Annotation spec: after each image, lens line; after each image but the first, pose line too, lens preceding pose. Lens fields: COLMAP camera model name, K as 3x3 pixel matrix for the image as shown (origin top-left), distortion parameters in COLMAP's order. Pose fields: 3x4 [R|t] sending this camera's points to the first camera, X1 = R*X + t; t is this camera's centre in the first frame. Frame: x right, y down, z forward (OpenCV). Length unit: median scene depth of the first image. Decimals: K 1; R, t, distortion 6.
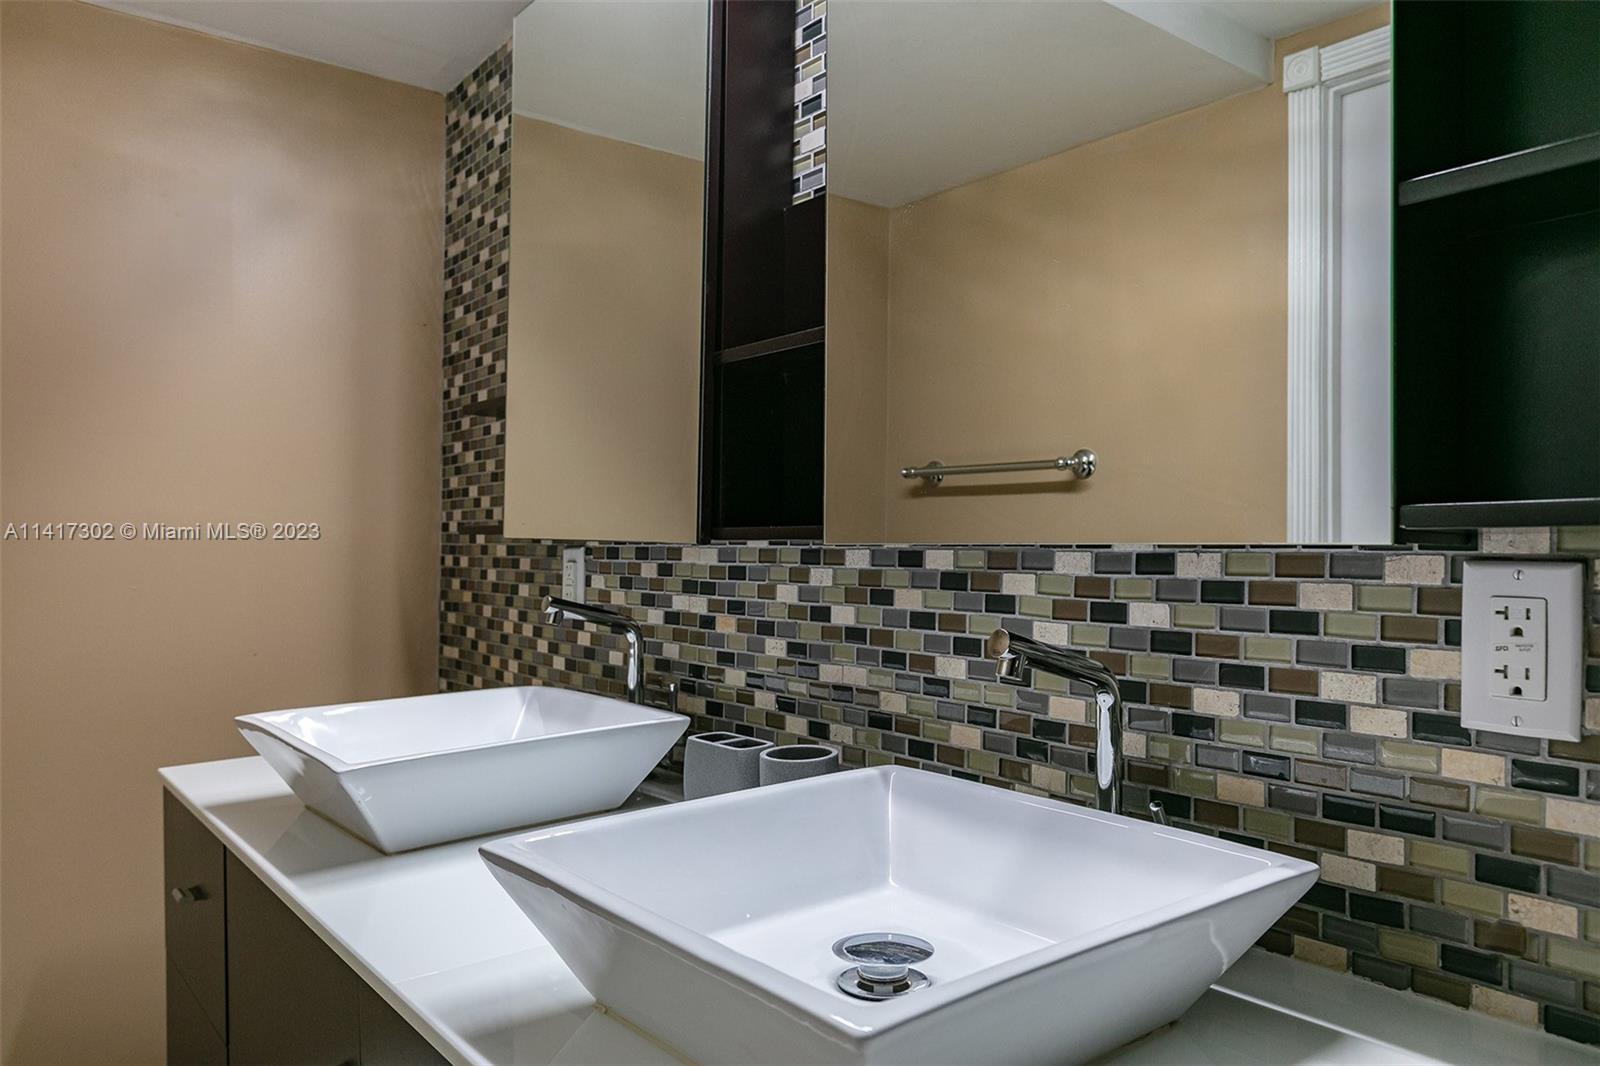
lens RADIAL K [[1125.5, 0, 798.2], [0, 1125.5, 536.3], [0, 0, 1]] dist [0.037926, 0.000496]
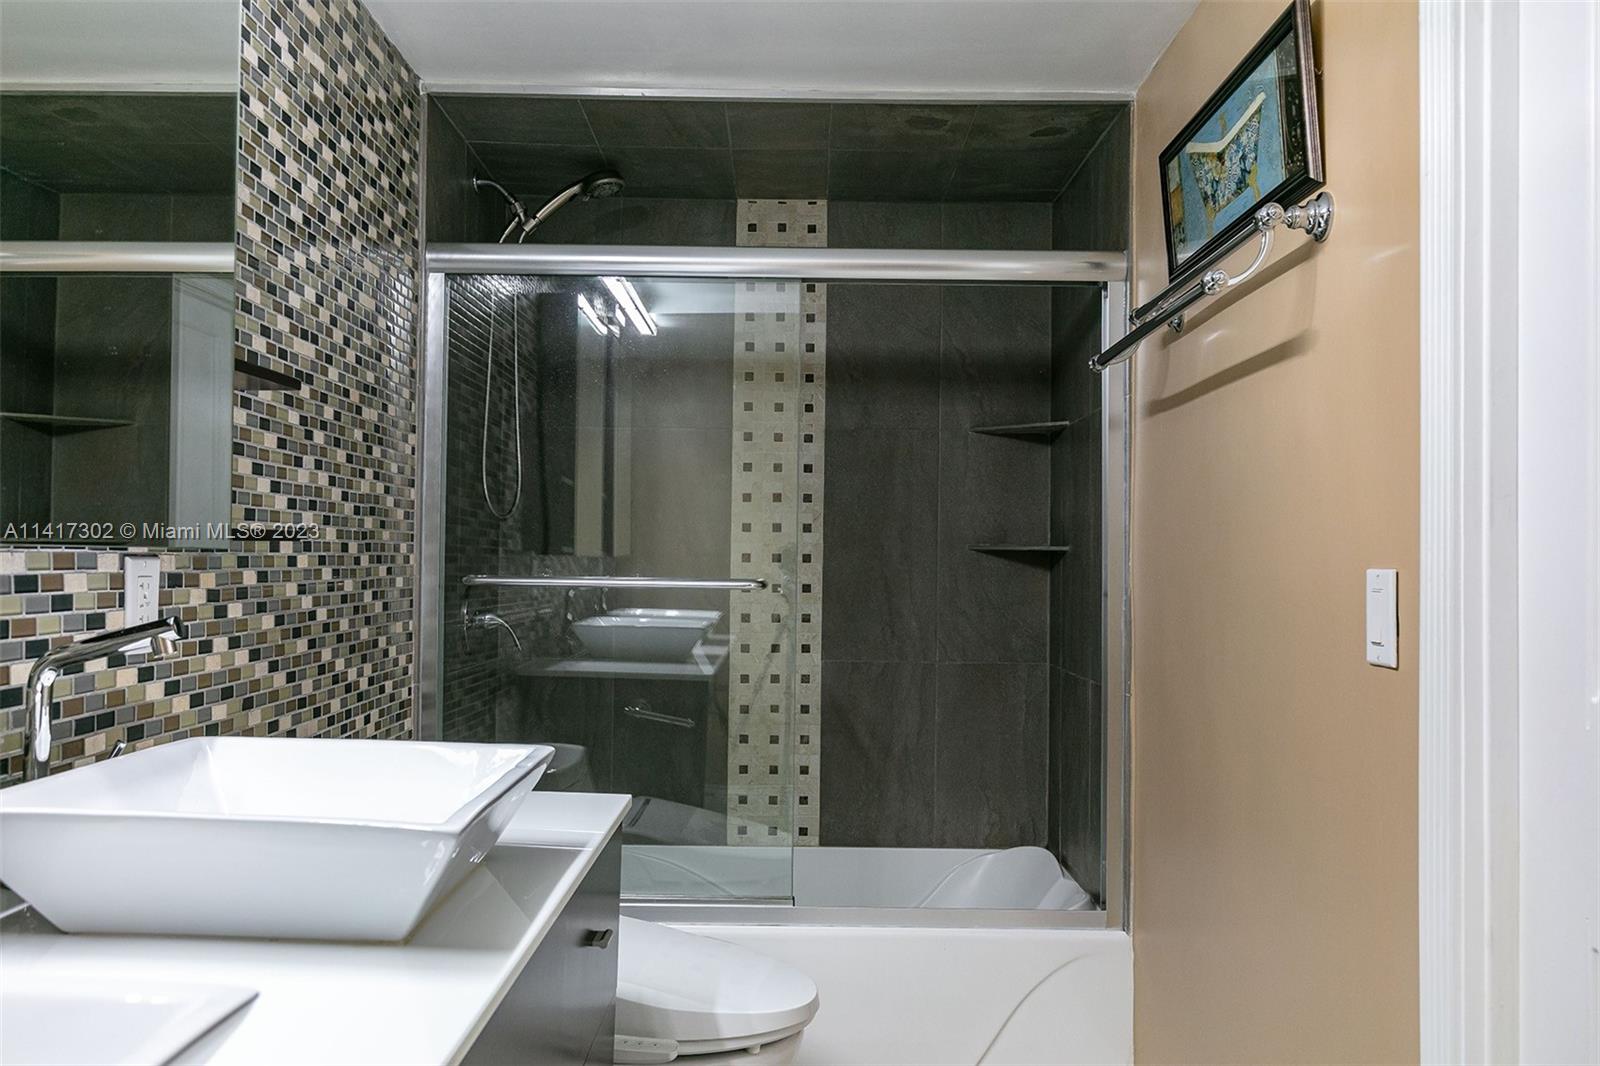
lens RADIAL K [[1224.6, 0, 790.7], [0, 1224.6, 528.6], [0, 0, 1]] dist [0.003509, -0.001369]
pose [[-0.783574, -0.005073, 0.621278, -0.823623], [-0.029604, 0.999136, -0.029180, 0.001776], [-0.620593, -0.041257, -0.783047, 1.109716]]
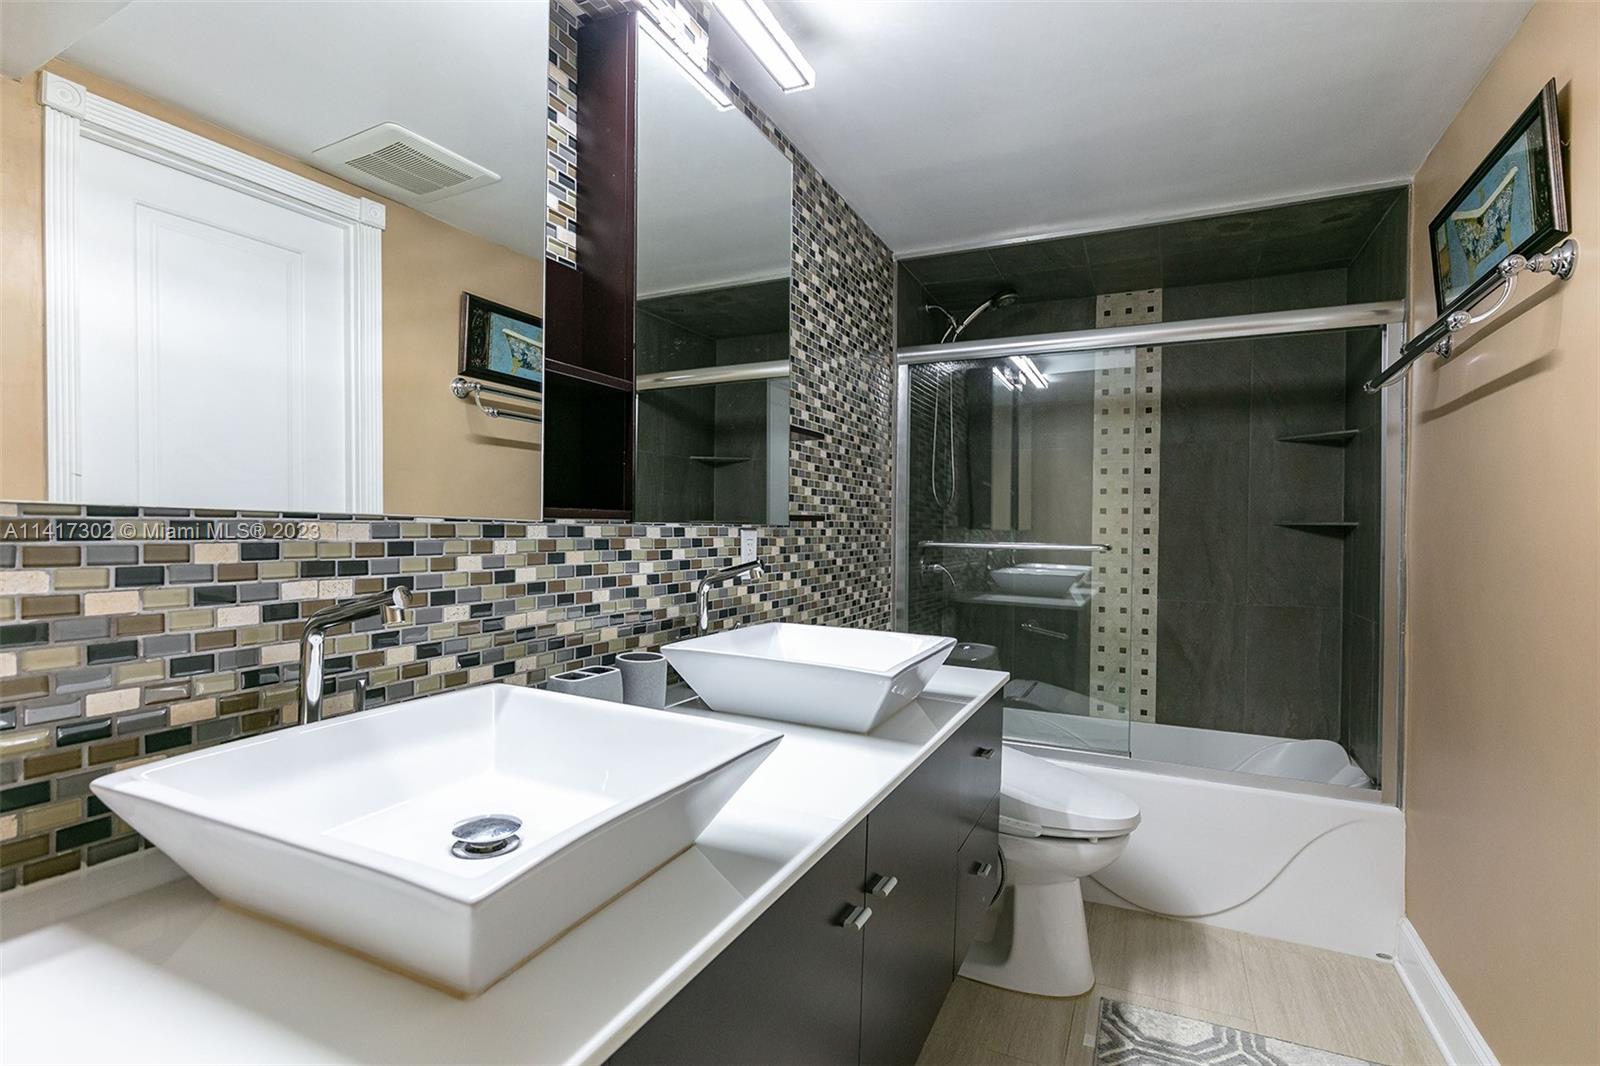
lens RADIAL K [[760.7, 0, 786.0], [0, 760.7, 527.9], [0, 0, 1]] dist [-0.004853, 0.001826]
pose [[-0.431609, -0.015770, 0.901923, -0.907176], [-0.029285, 0.999565, 0.003463, 0.002687], [-0.901585, -0.024919, -0.431883, 1.124112]]
